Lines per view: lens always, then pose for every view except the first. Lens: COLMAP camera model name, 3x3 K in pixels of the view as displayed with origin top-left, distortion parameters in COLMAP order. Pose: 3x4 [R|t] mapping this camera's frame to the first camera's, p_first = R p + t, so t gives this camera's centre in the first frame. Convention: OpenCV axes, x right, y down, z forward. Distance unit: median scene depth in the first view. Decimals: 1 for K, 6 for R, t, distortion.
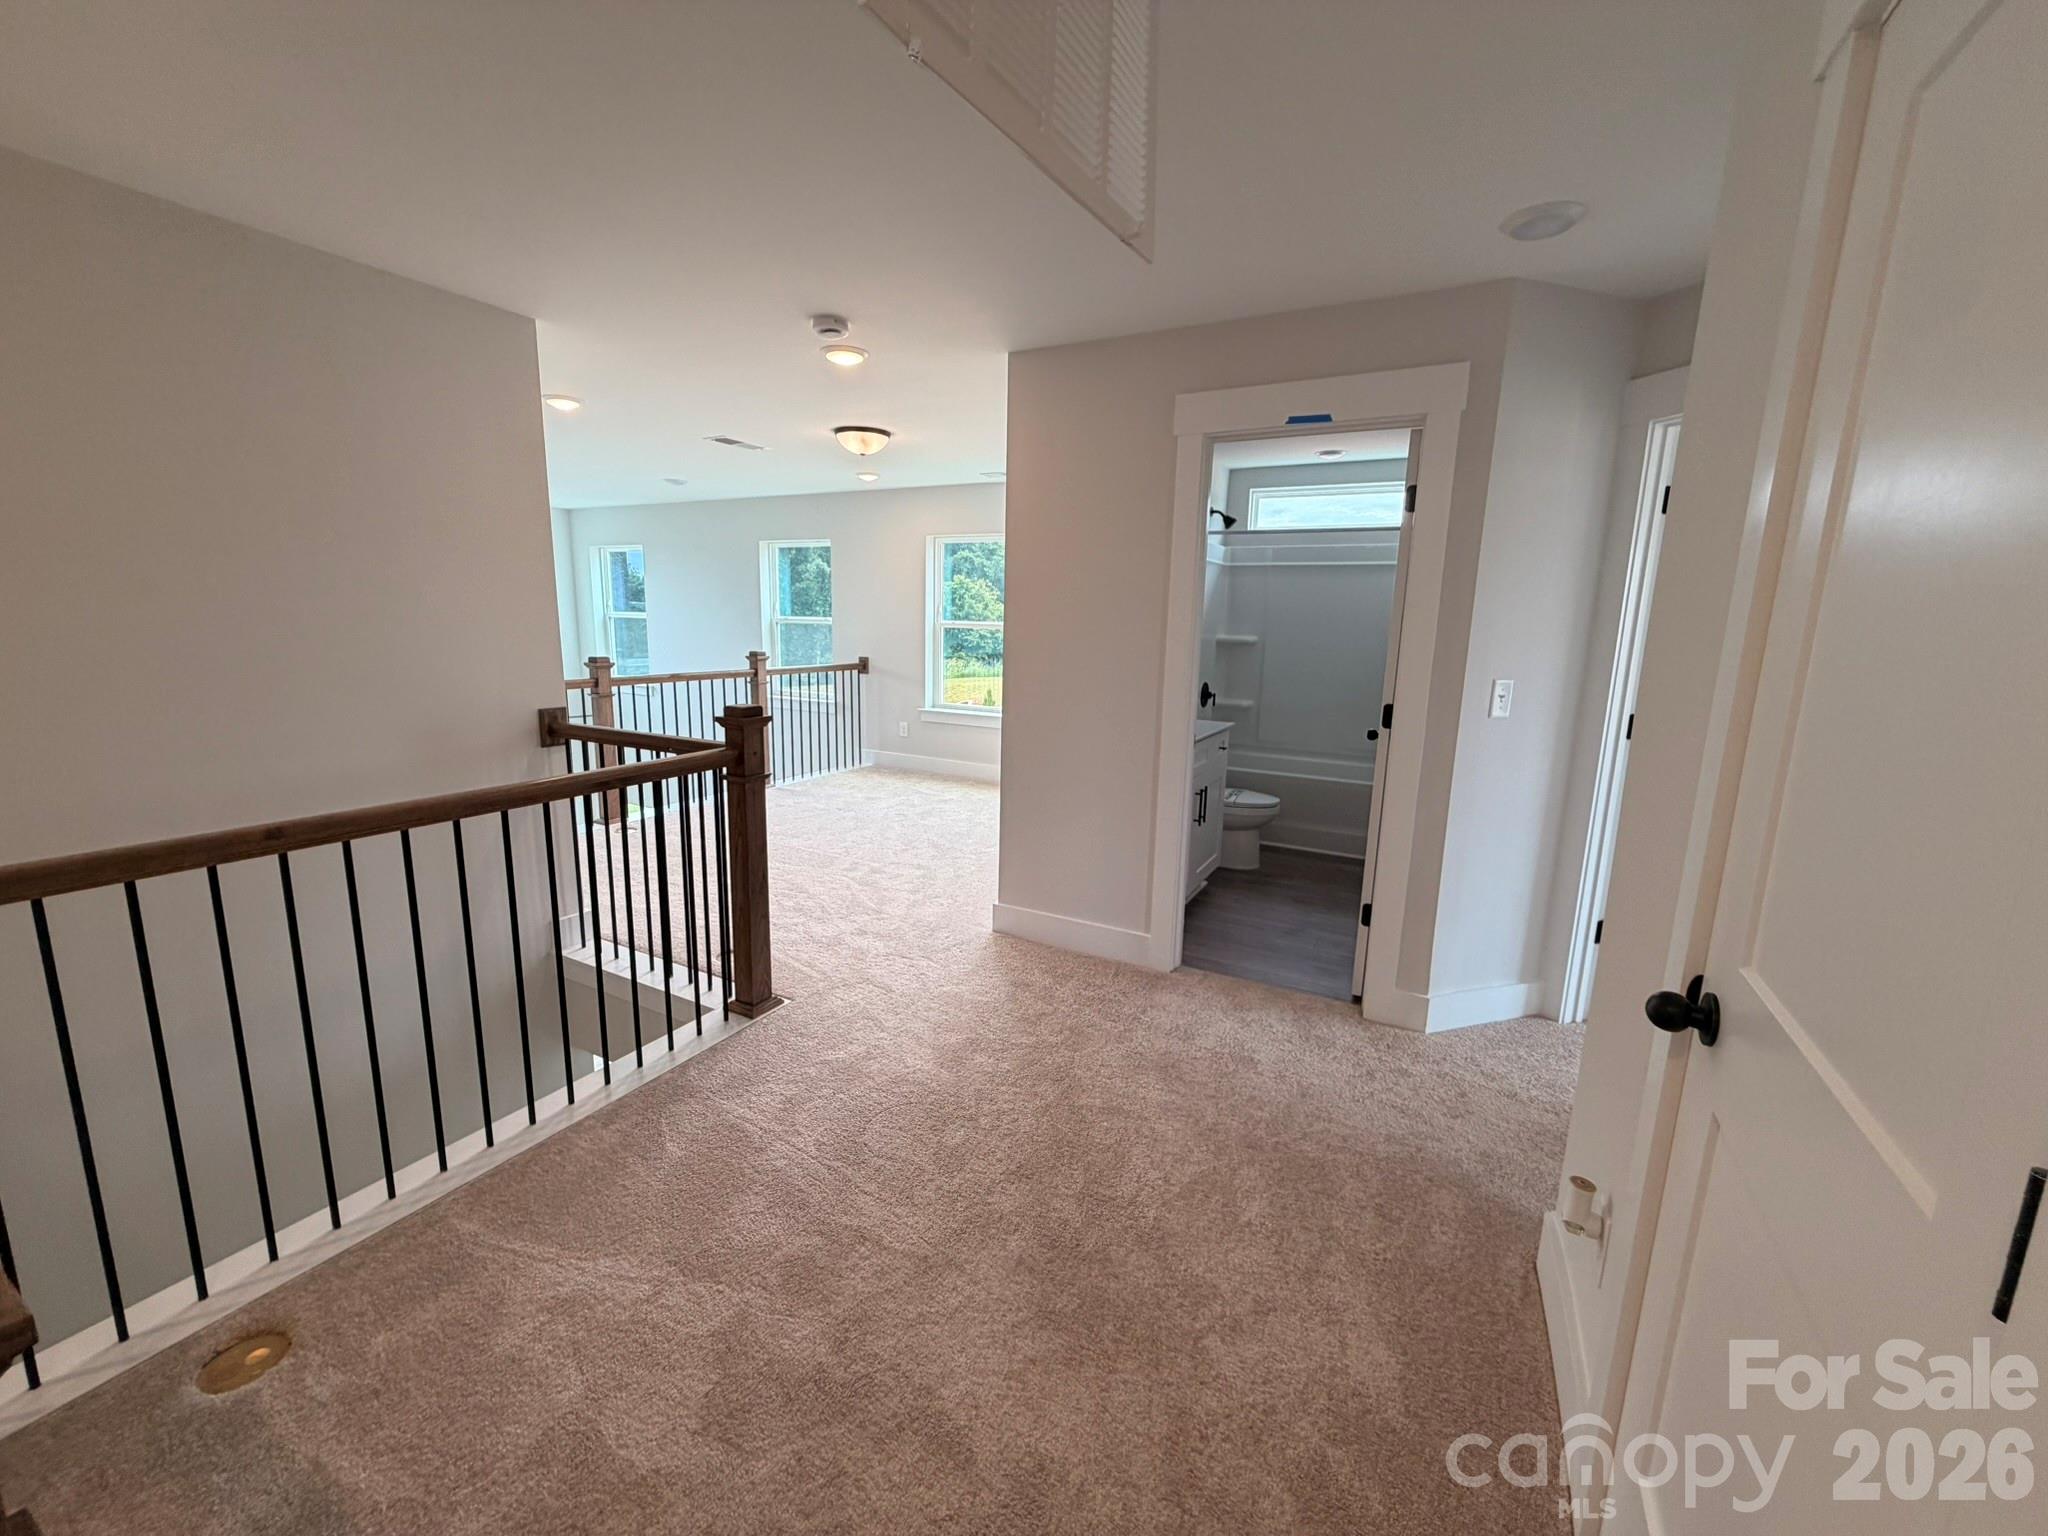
lens RADIAL K [[813.2, 0, 1021.6], [0, 813.2, 766.8], [0, 0, 1]] dist [-0.000446, 0.000001]
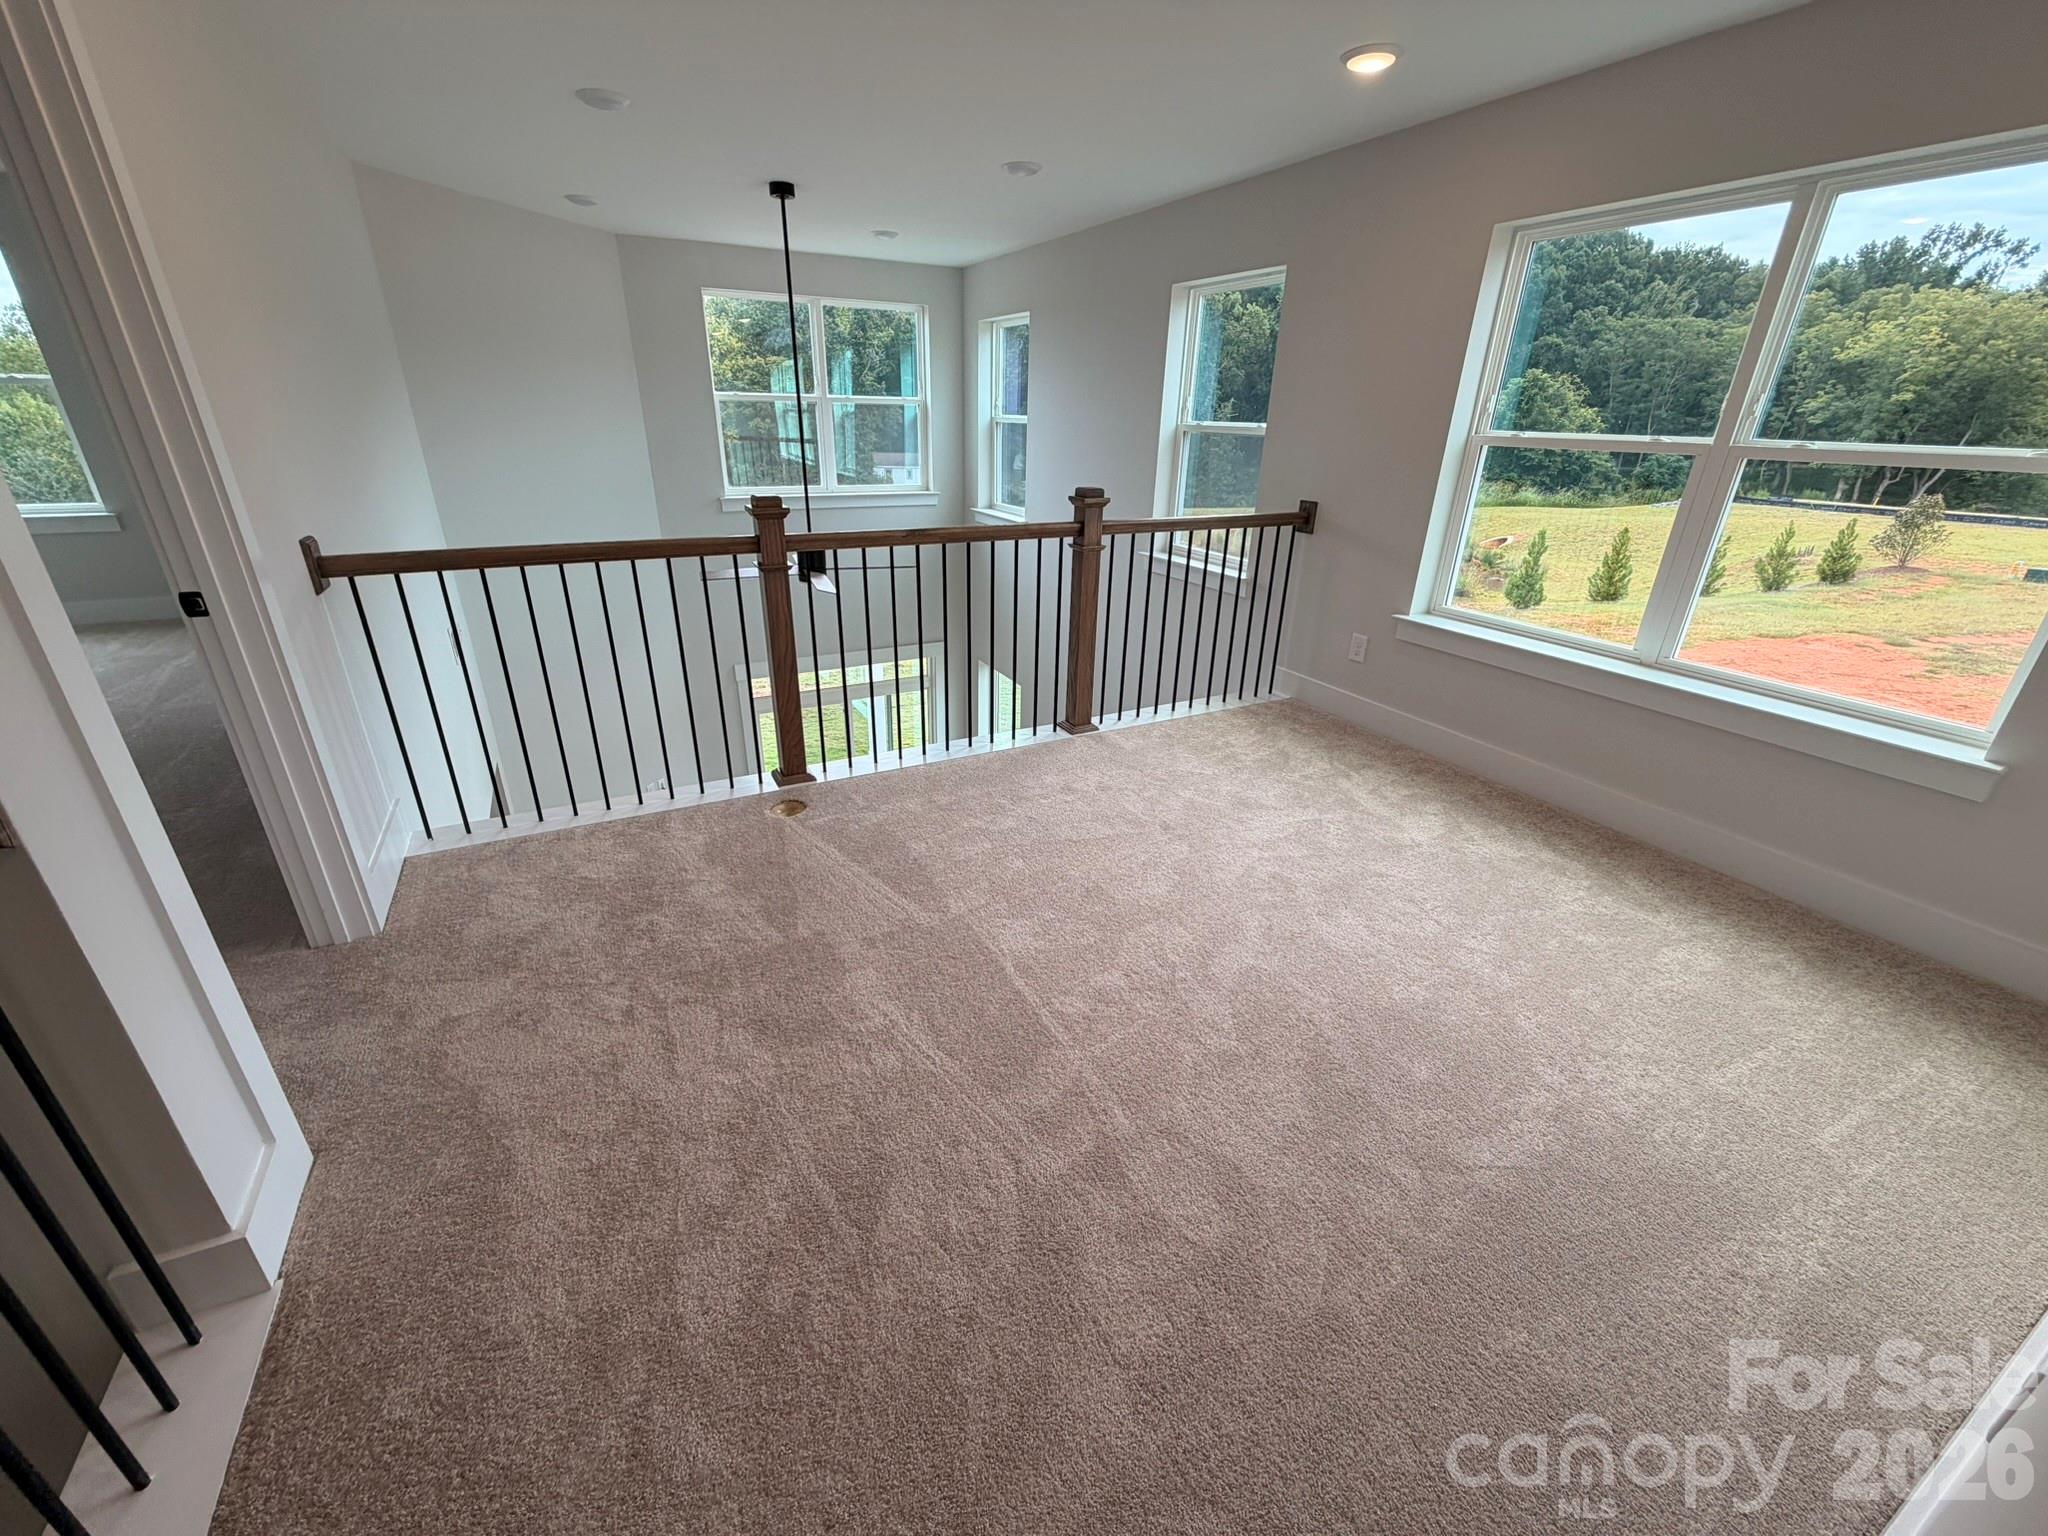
lens RADIAL K [[813.2, 0, 1021.6], [0, 813.2, 766.8], [0, 0, 1]] dist [-0.000446, 0.000001]
pose [[0.830622, 0.219827, -0.511608, -0.038669], [-0.105237, 0.964191, 0.243434, -0.077556], [0.546802, -0.148362, 0.824013, 0.431091]]
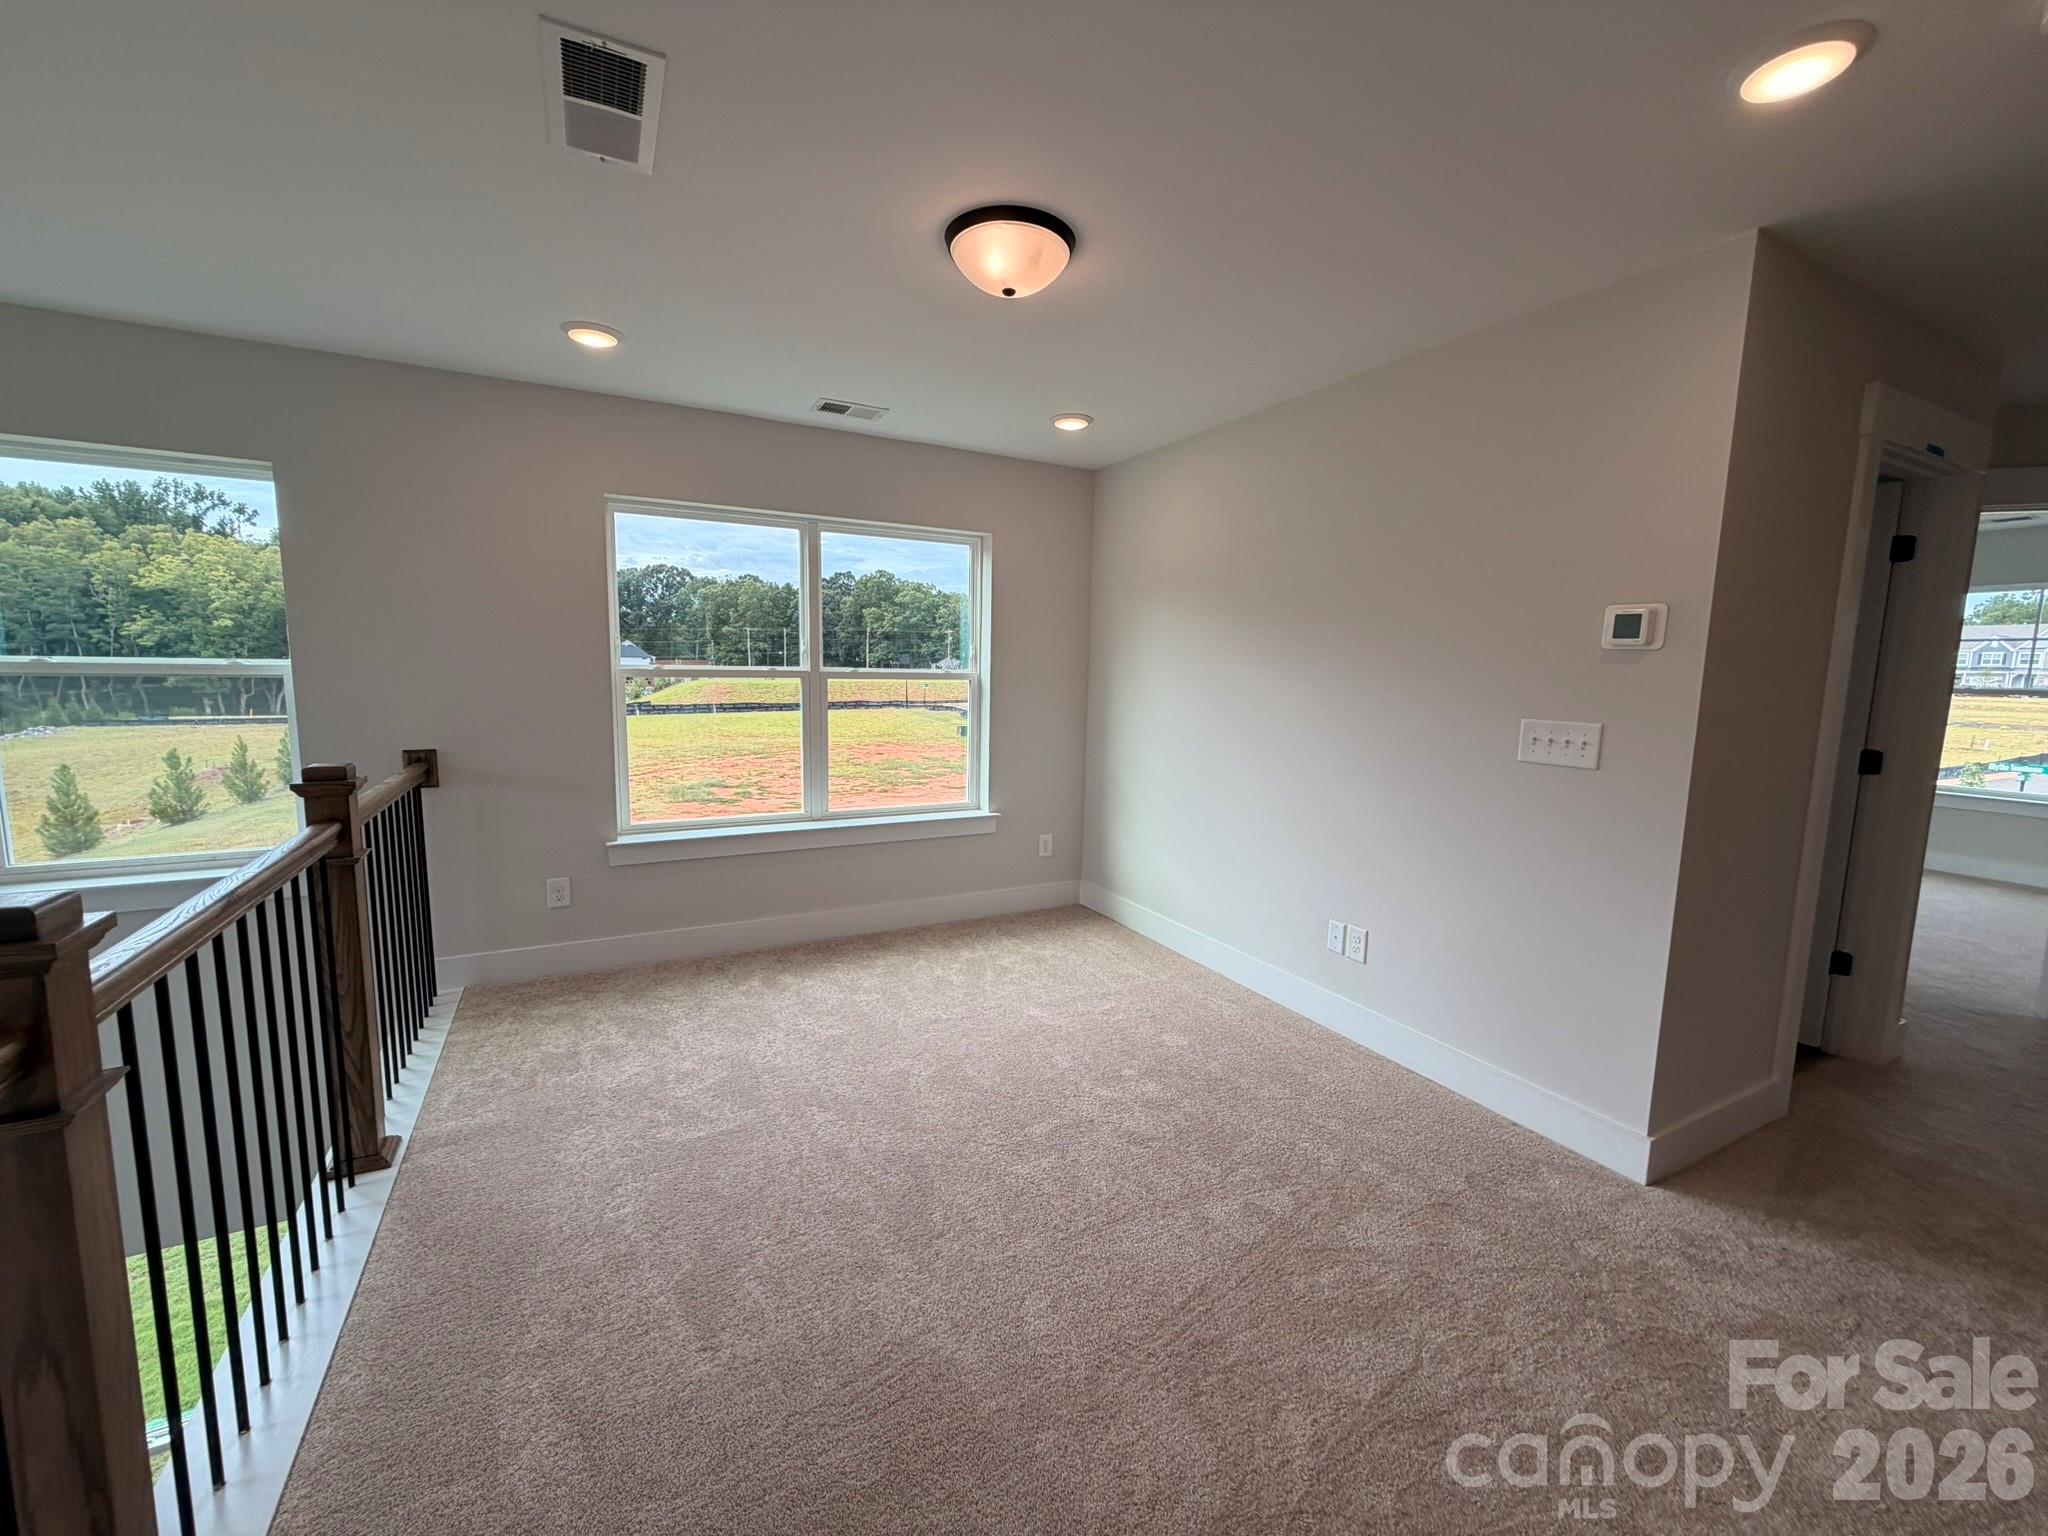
lens RADIAL K [[815.1, 0, 1006.7], [0, 815.1, 768.5], [0, 0, 1]] dist [0.001261, 0.000090]
pose [[0.568464, -0.115554, 0.814552, -0.376728], [0.146443, 0.988488, 0.038028, -0.097803], [-0.809569, 0.097668, 0.578842, 0.506079]]
